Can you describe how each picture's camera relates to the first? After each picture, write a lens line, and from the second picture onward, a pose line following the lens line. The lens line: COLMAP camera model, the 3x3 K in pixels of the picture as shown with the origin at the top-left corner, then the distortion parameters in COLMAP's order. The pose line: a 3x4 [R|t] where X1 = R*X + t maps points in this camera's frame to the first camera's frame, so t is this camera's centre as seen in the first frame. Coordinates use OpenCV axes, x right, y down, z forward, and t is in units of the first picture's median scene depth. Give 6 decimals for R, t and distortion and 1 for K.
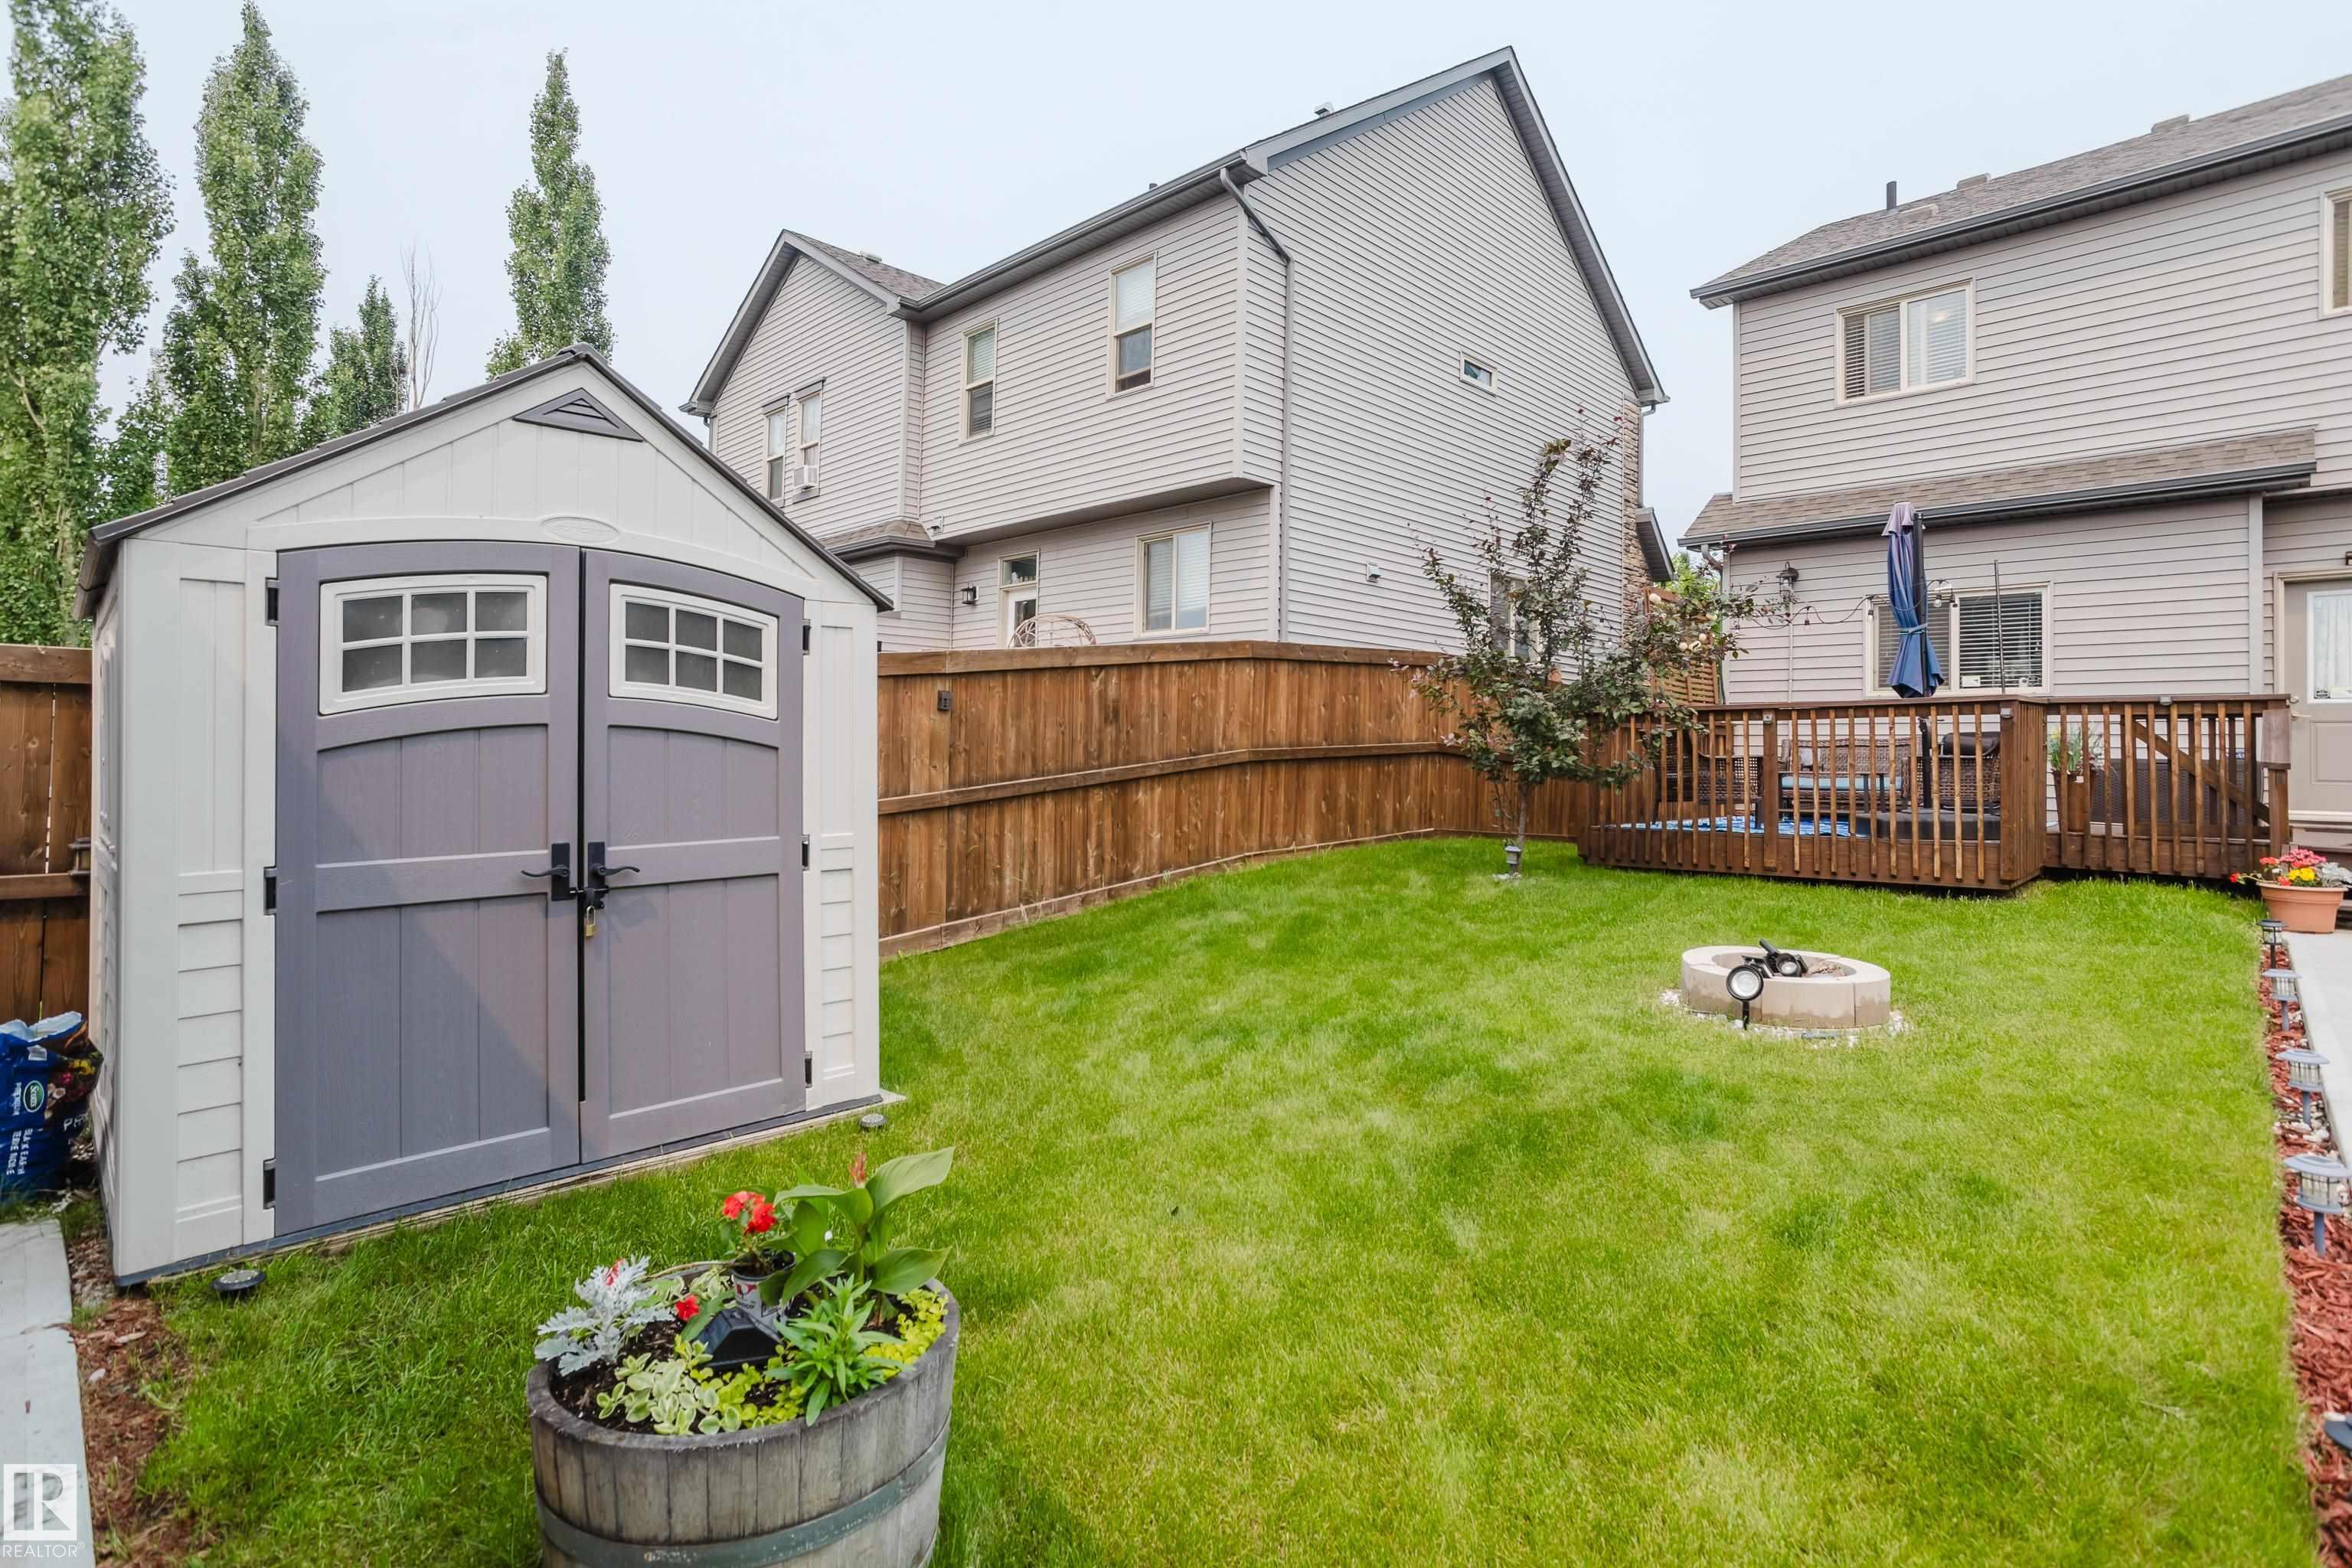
lens RADIAL K [[1147.7, 0, 1186.4], [0, 1147.7, 747.6], [0, 0, 1]] dist [-0.047384, 0.031041]
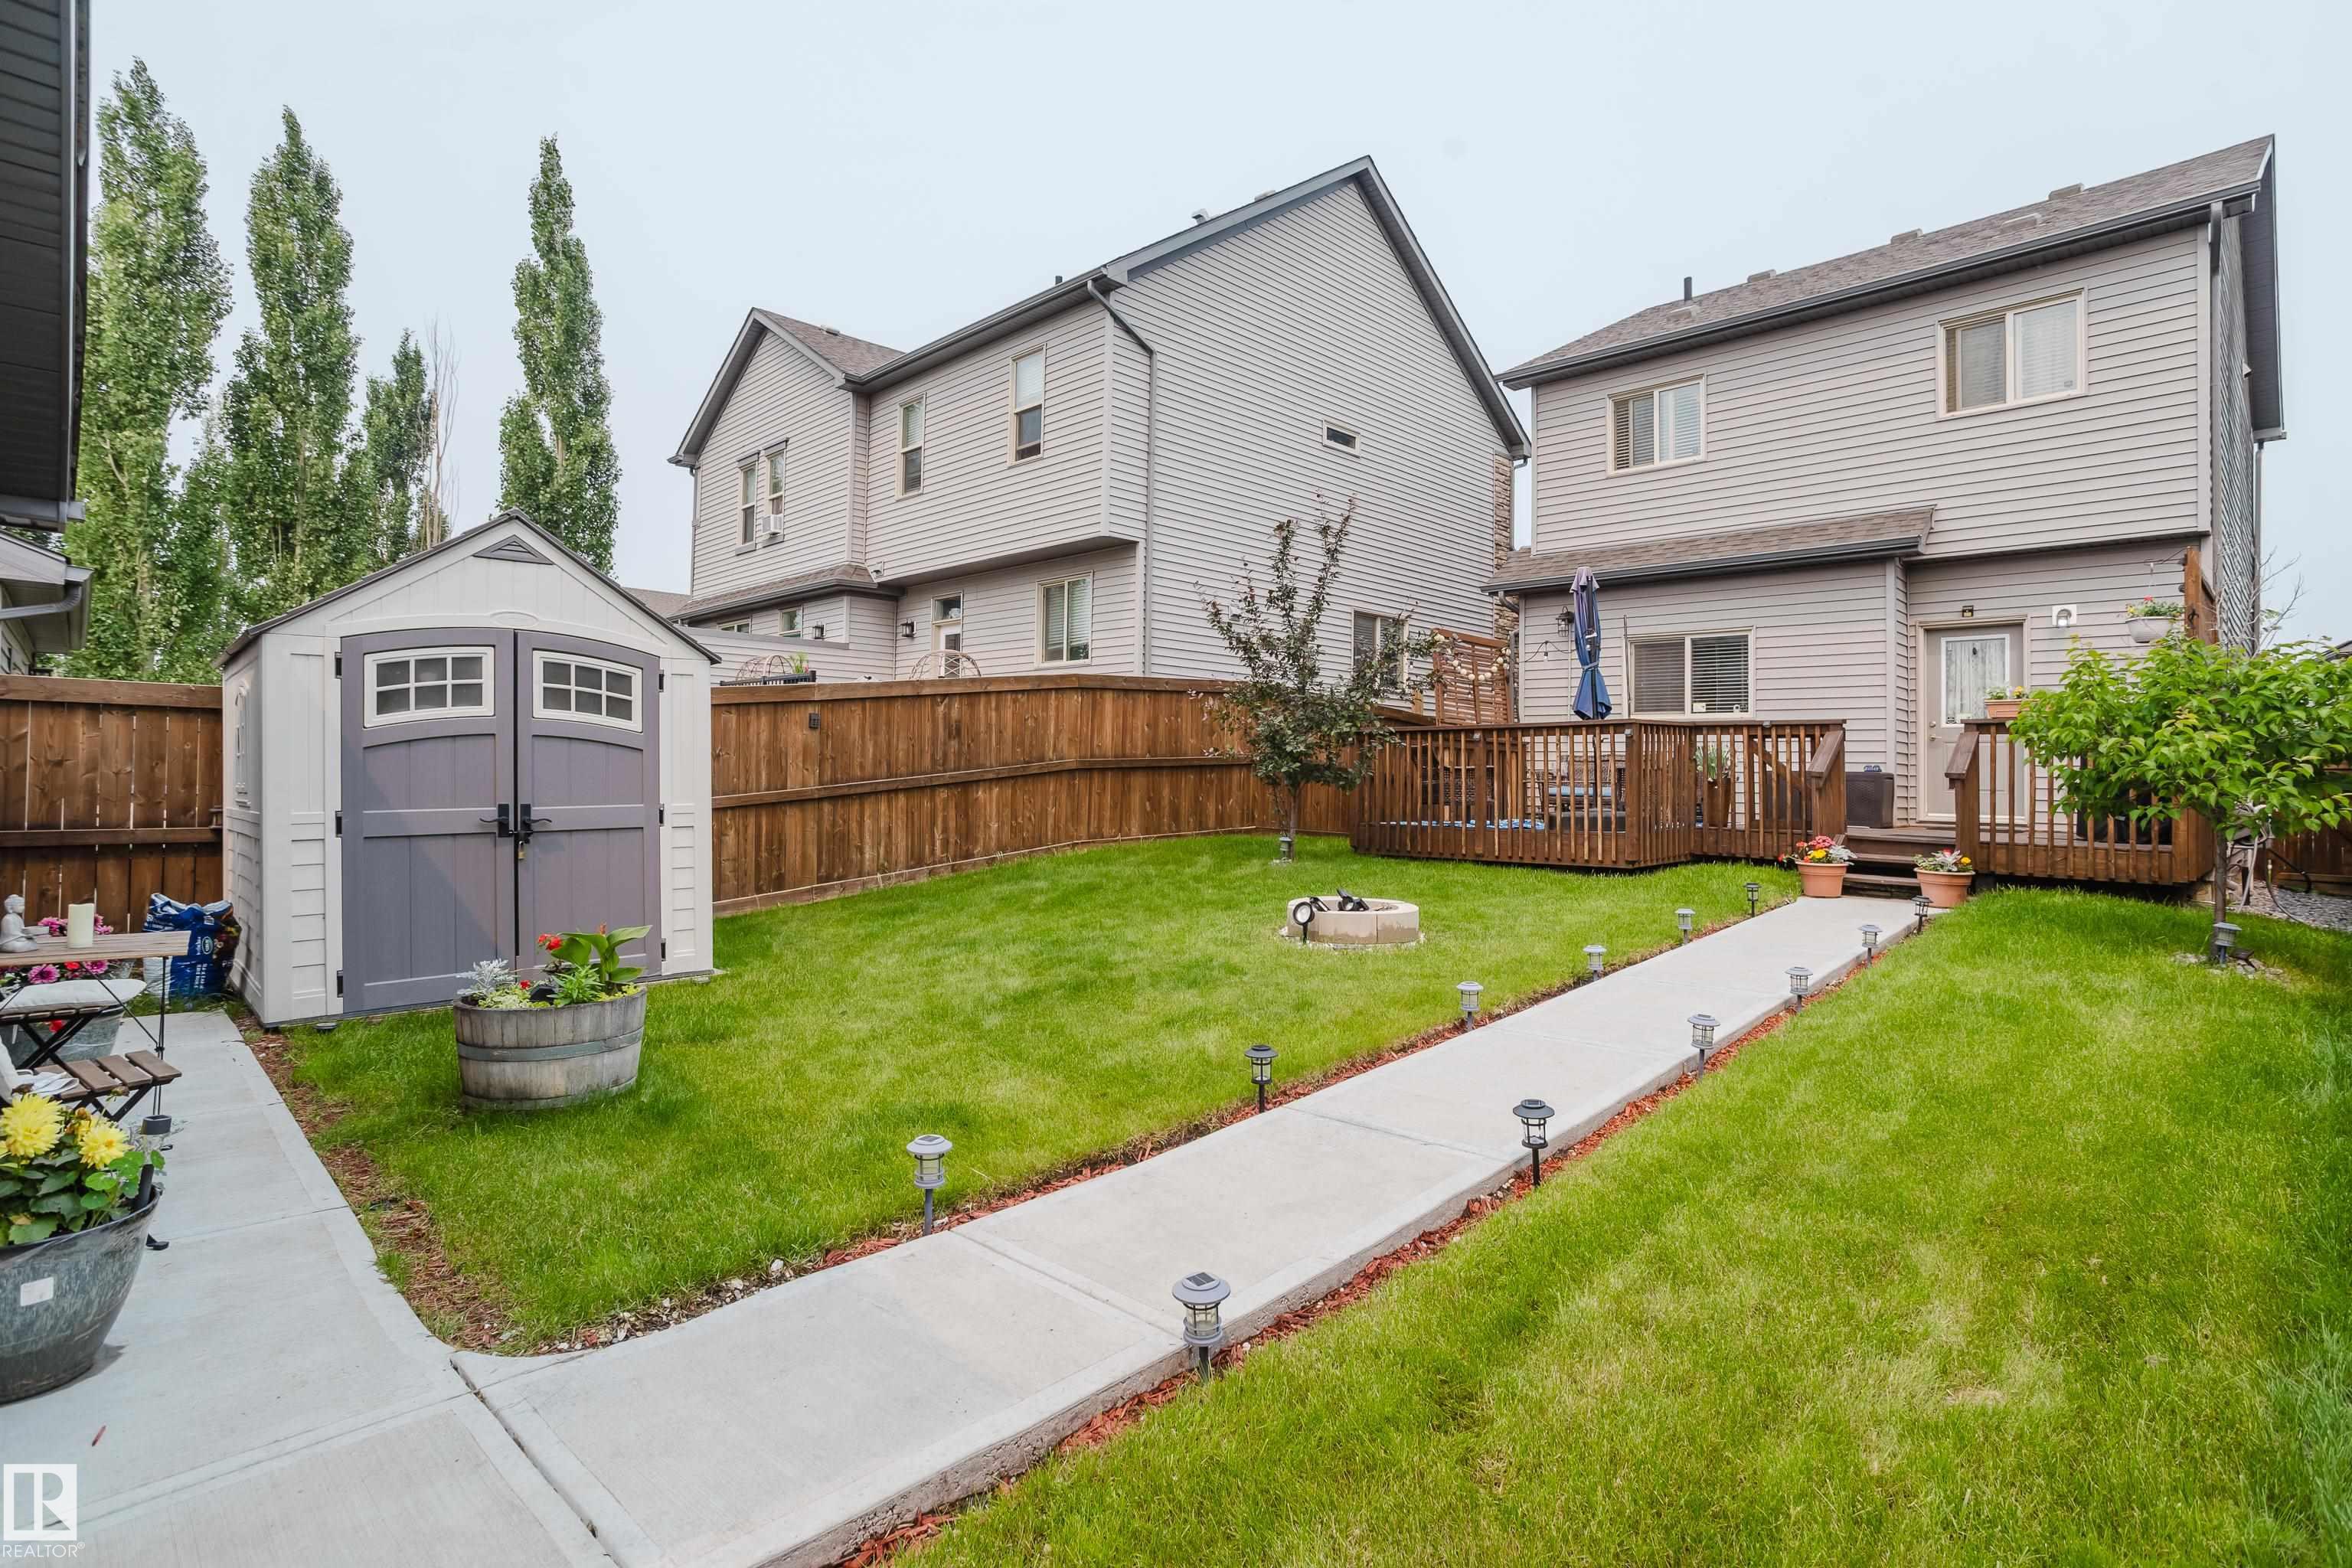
lens RADIAL K [[1147.7, 0, 1189.8], [0, 1147.7, 785.2], [0, 0, 1]] dist [-0.047384, 0.031041]
pose [[0.999835, 0.005798, -0.017243, 0.200117], [-0.005522, 0.999856, 0.016040, 0.009063], [0.017334, -0.015942, 0.999723, -0.269061]]
